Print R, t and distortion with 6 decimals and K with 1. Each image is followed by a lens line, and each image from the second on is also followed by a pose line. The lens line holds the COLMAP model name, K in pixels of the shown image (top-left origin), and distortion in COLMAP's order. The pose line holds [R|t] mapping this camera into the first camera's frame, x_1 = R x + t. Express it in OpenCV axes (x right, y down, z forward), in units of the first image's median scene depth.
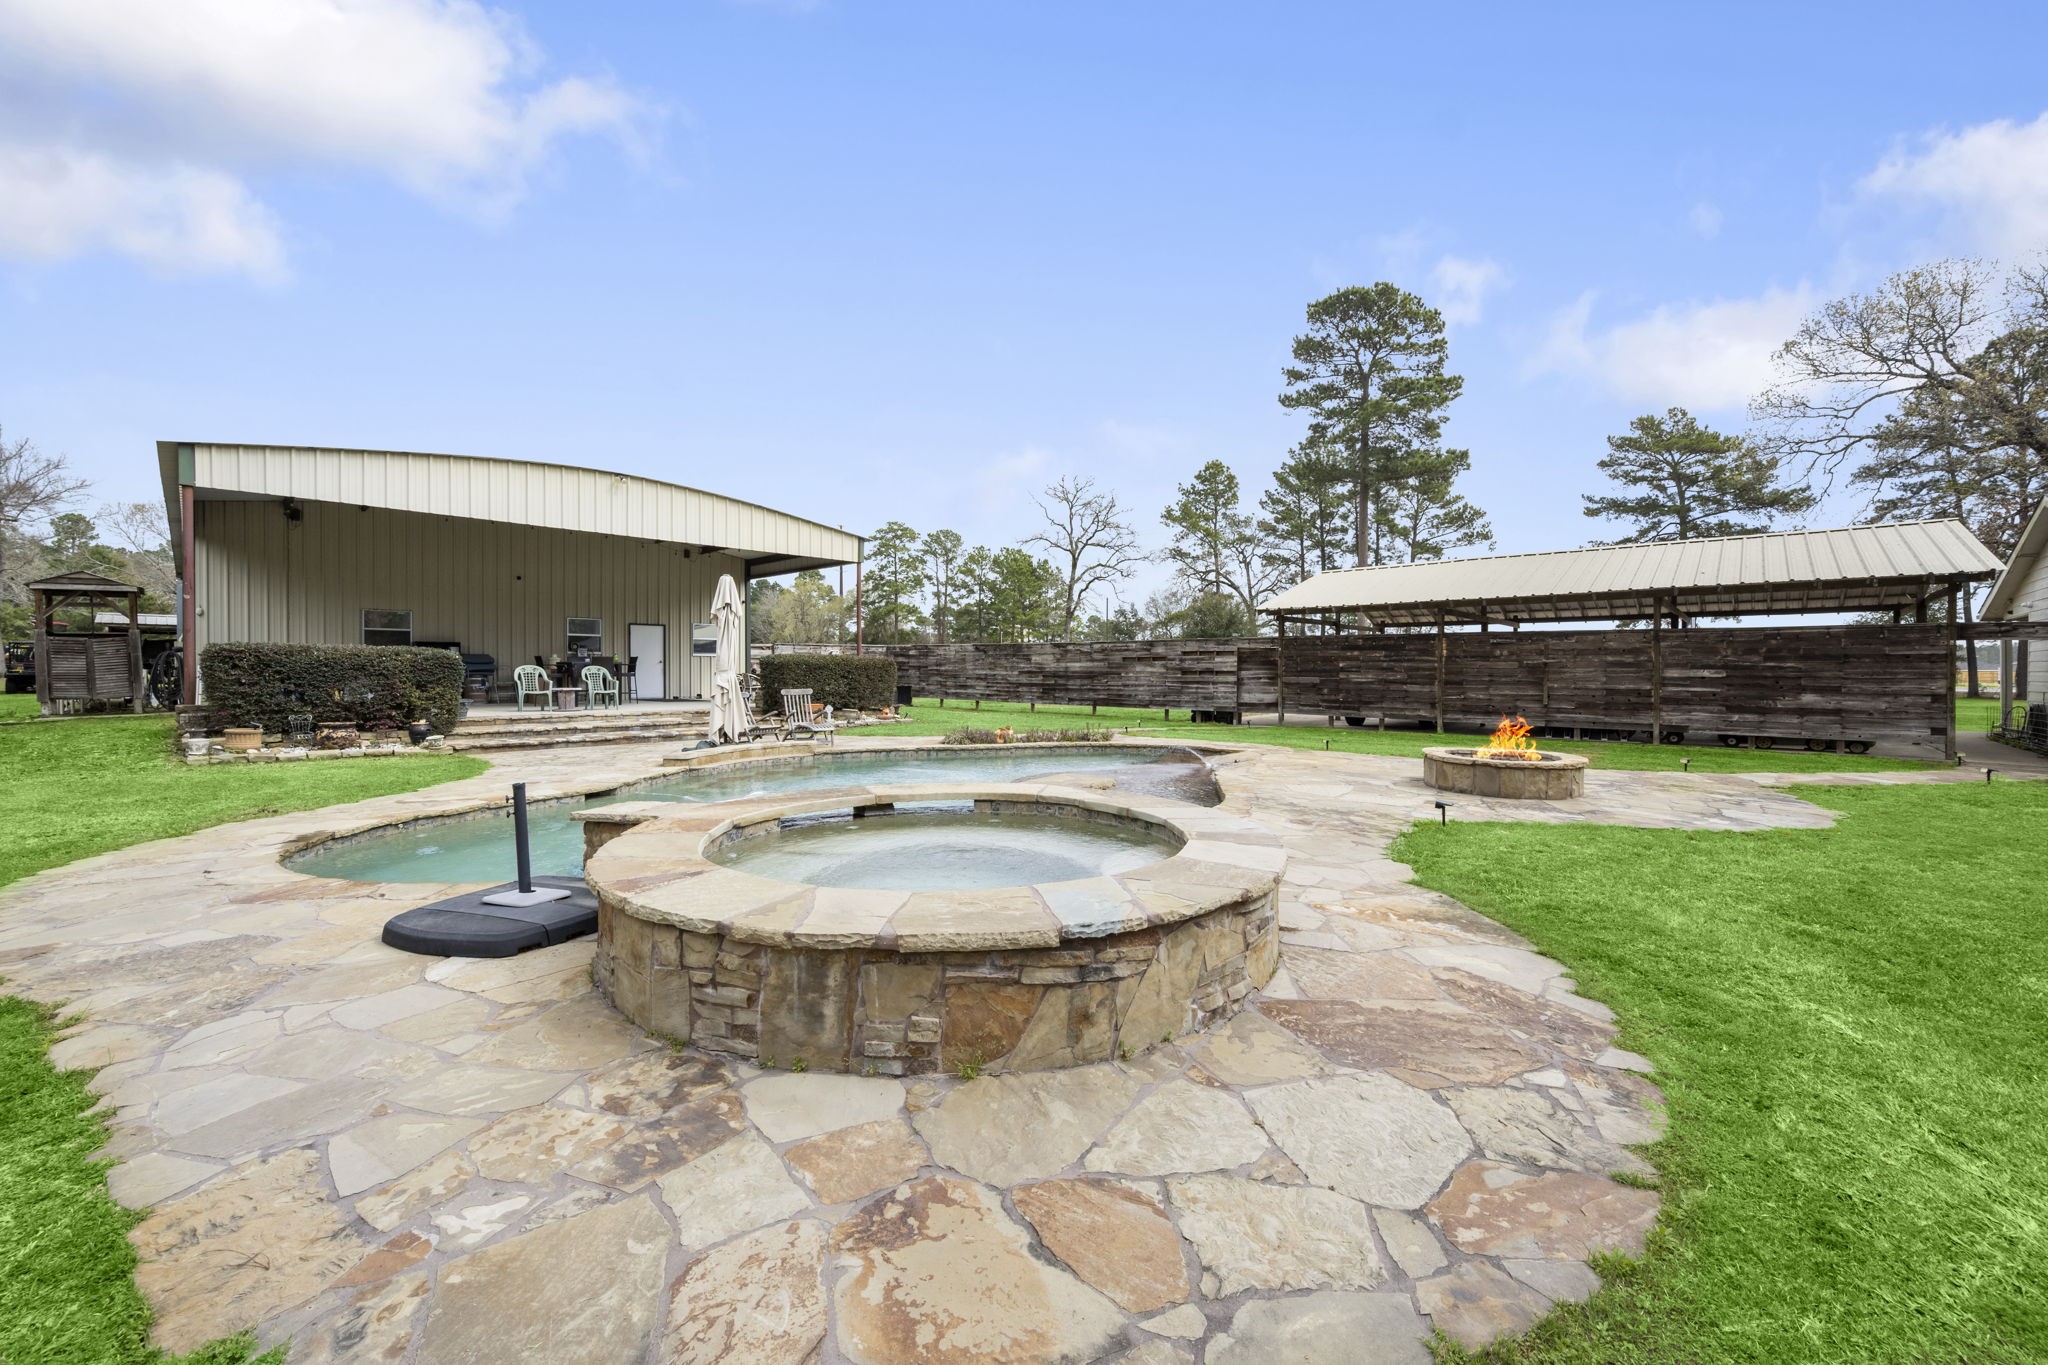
lens RADIAL K [[815.3, 0, 1024.0], [0, 815.3, 682.5], [0, 0, 1]] dist [-0.001364, -0.000074]
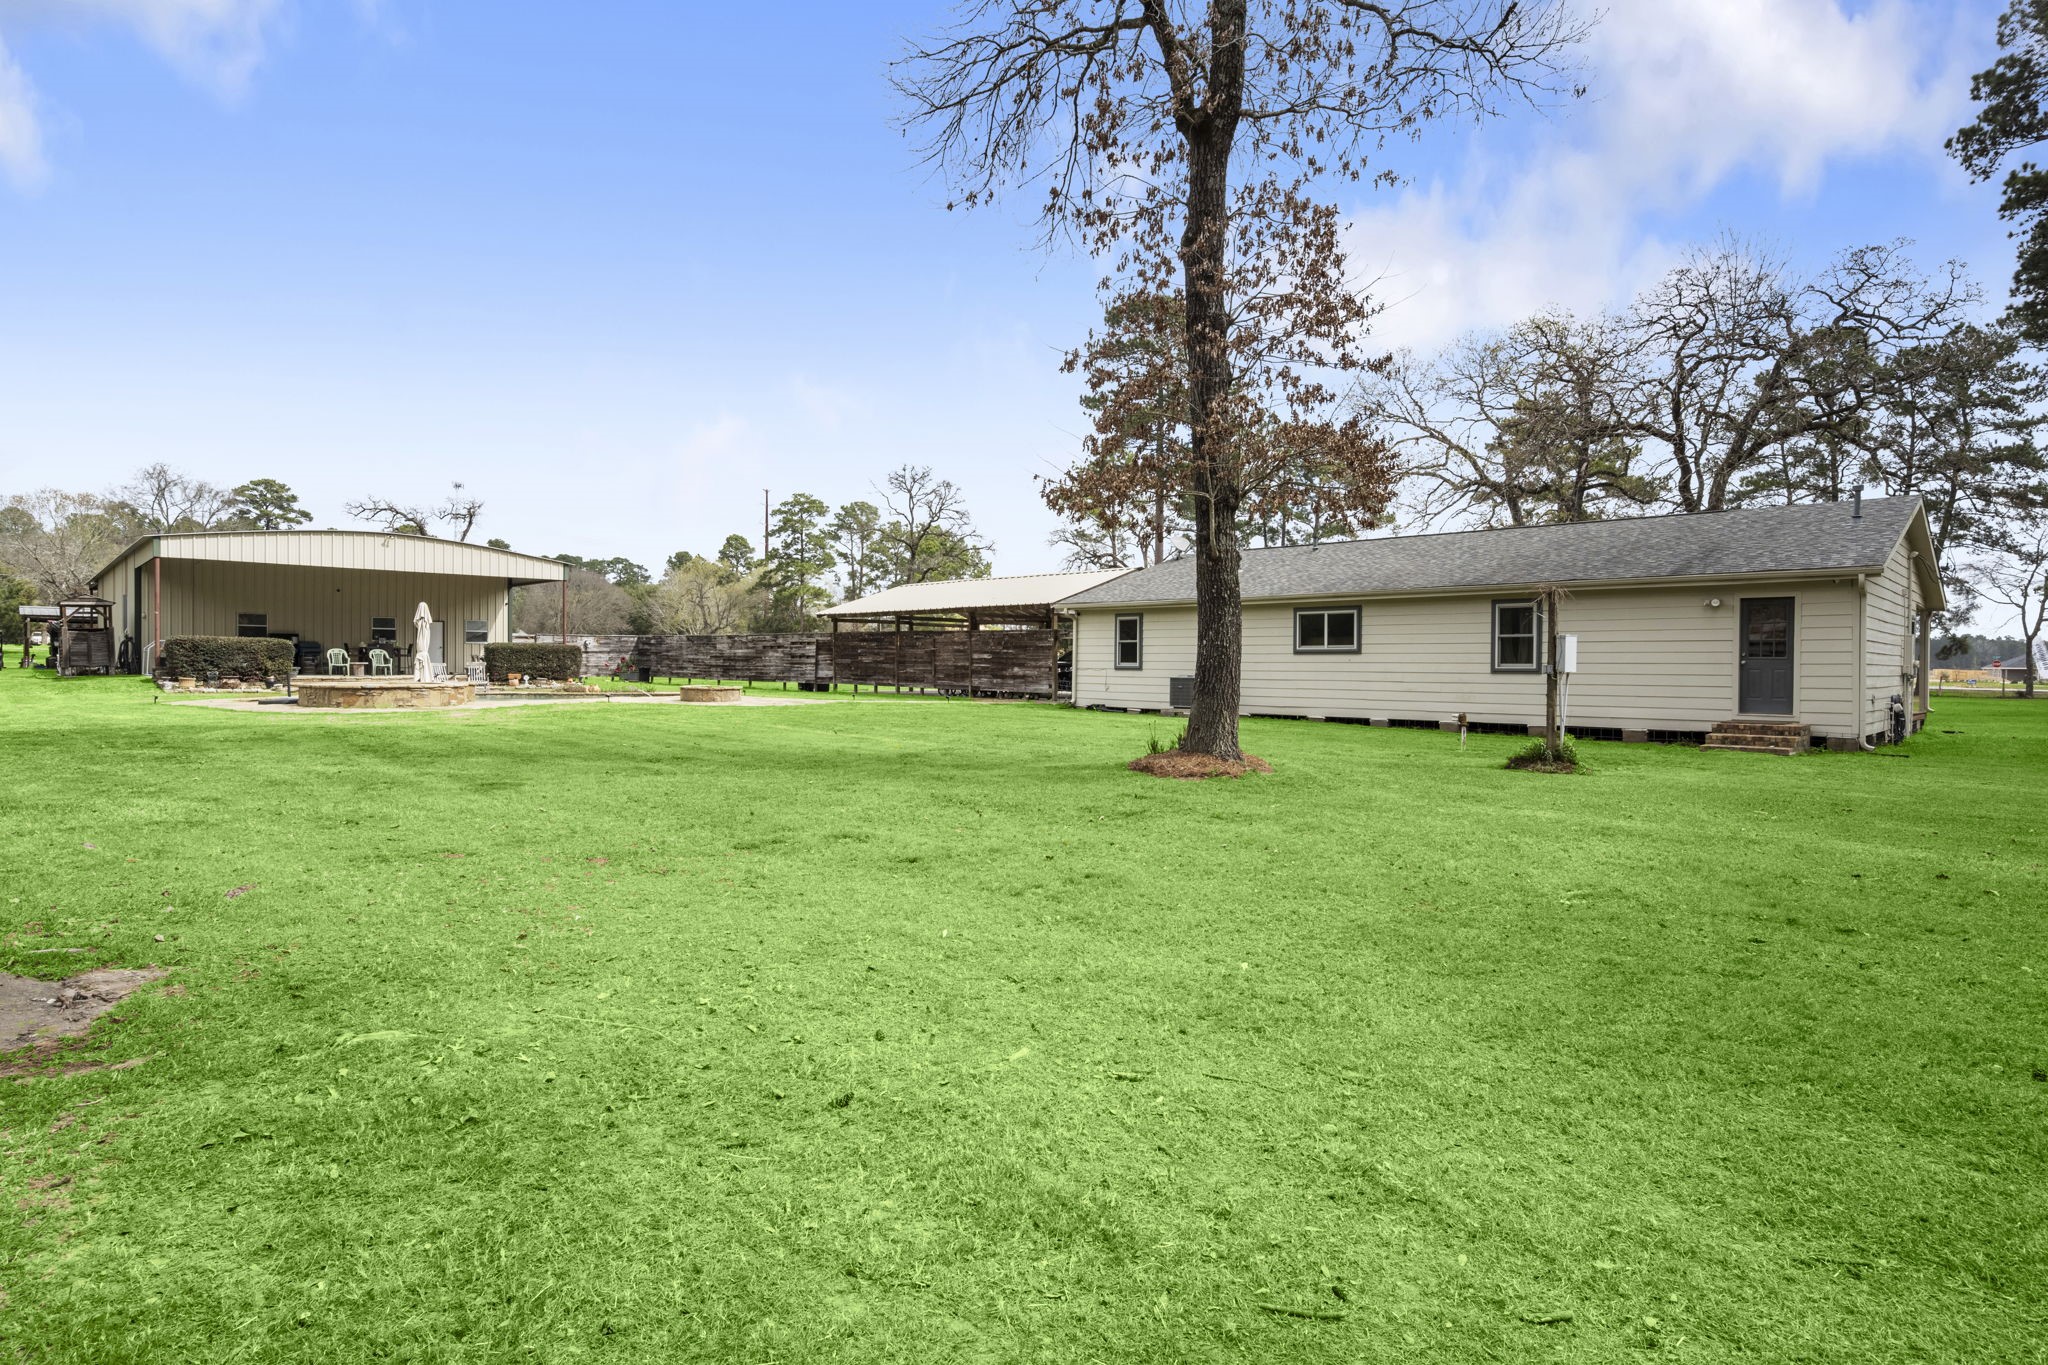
lens RADIAL K [[1085.6, 0, 1024.0], [0, 1085.6, 682.5], [0, 0, 1]] dist [0.002259, -0.000058]
pose [[0.999199, 0.006097, -0.039561, 0.609614], [-0.006024, 0.999980, 0.001962, 0.024299], [0.039572, -0.001722, 0.999215, -0.801067]]
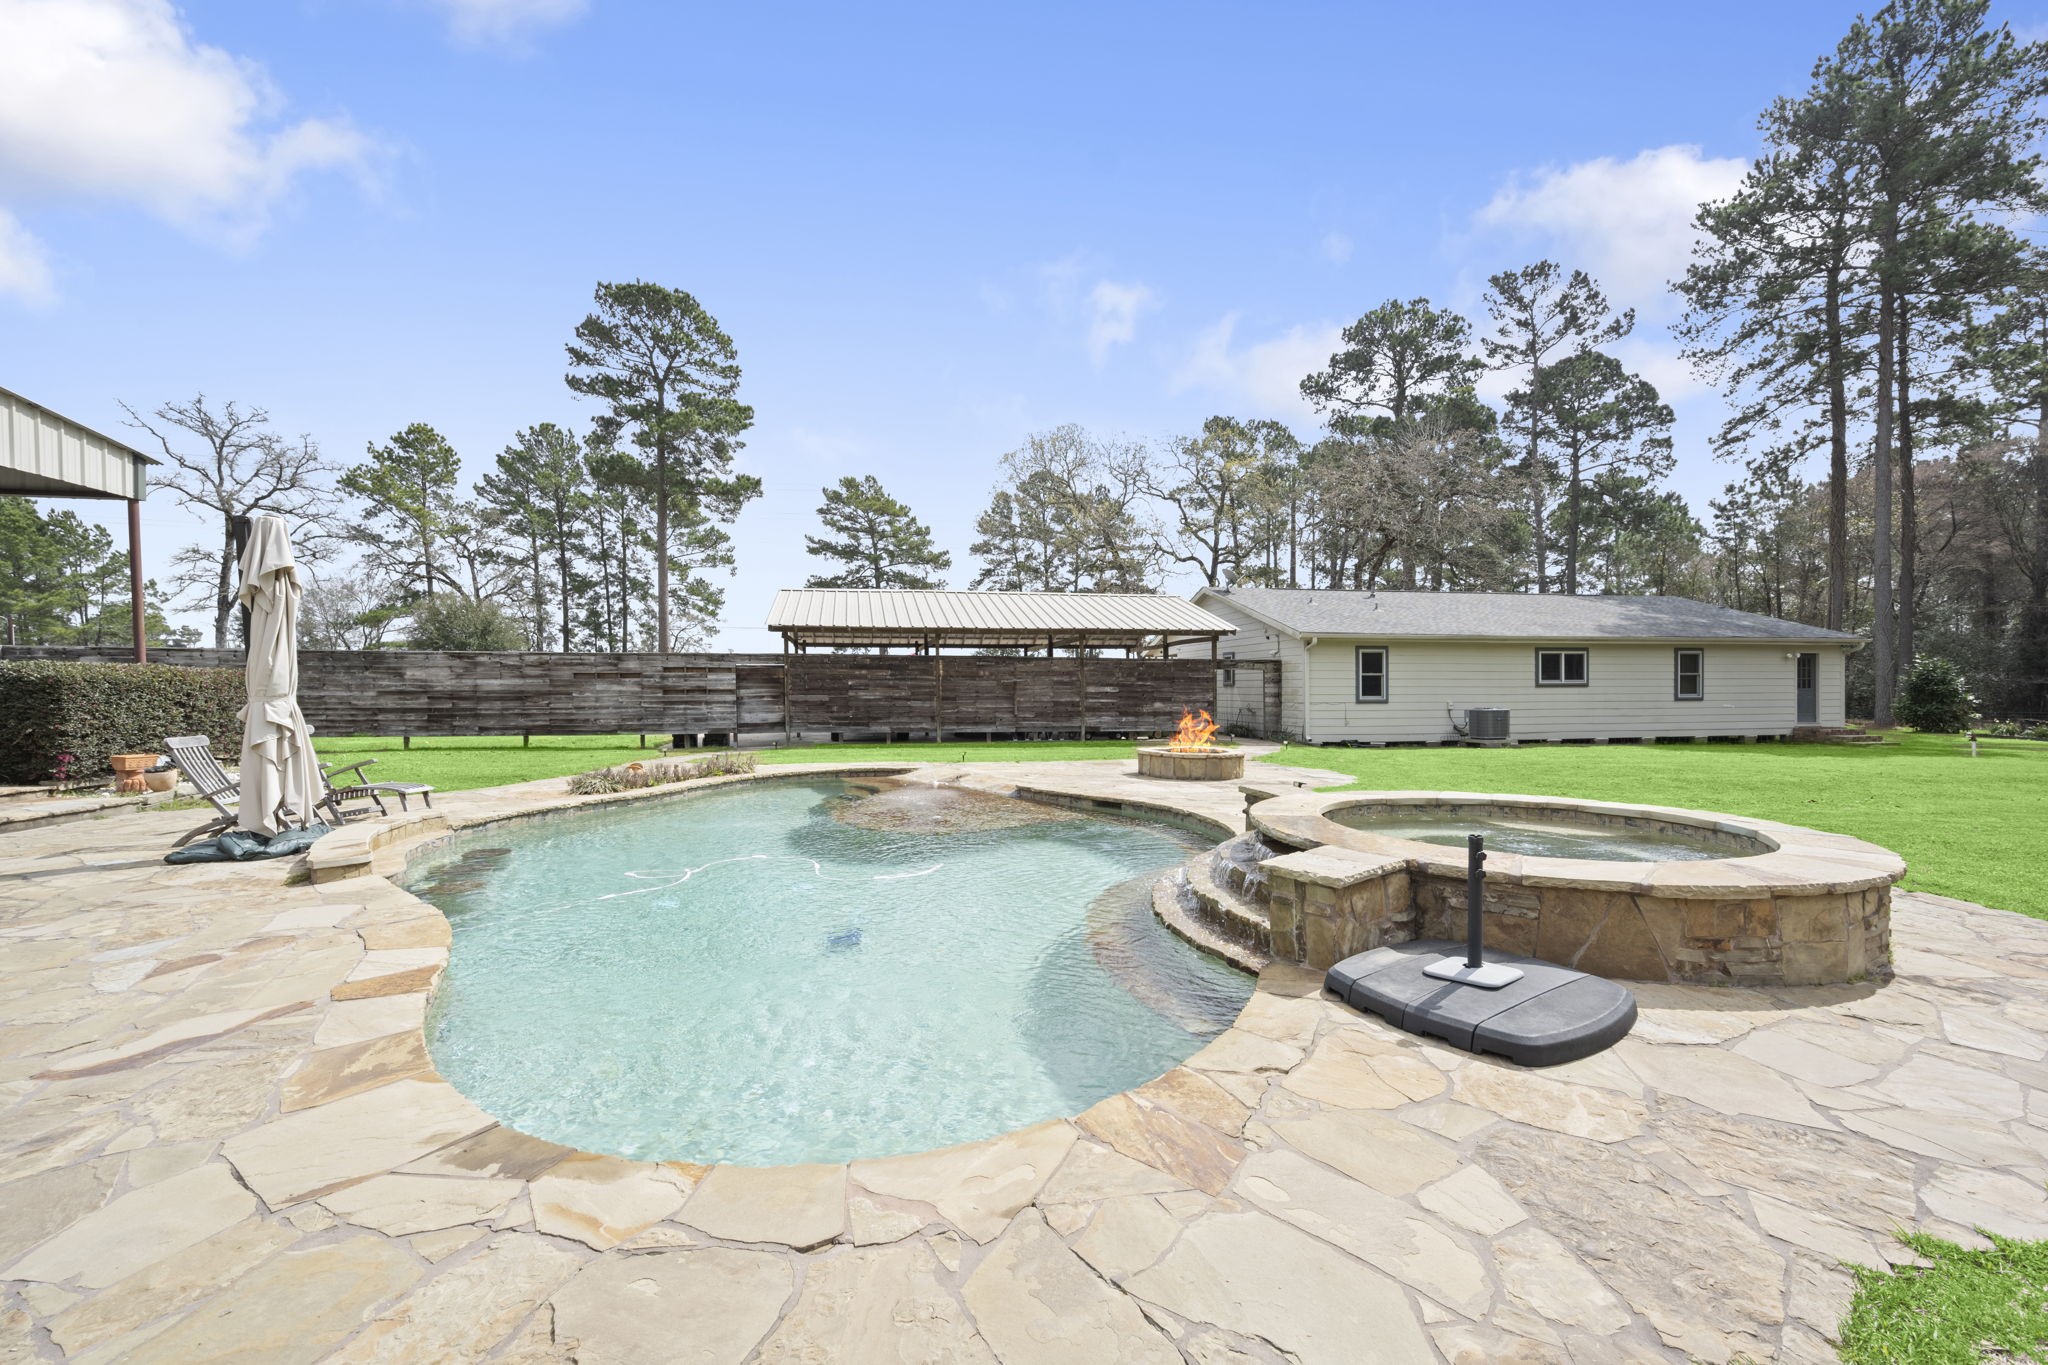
lens RADIAL K [[836.8, 0, 1028.1], [0, 836.8, 711.9], [0, 0, 1]] dist [-0.001254, -0.000129]
pose [[0.590703, -0.026990, 0.806438, -0.265379], [0.015250, 0.999635, 0.022286, -0.003982], [-0.806745, -0.000866, 0.590899, 0.144910]]
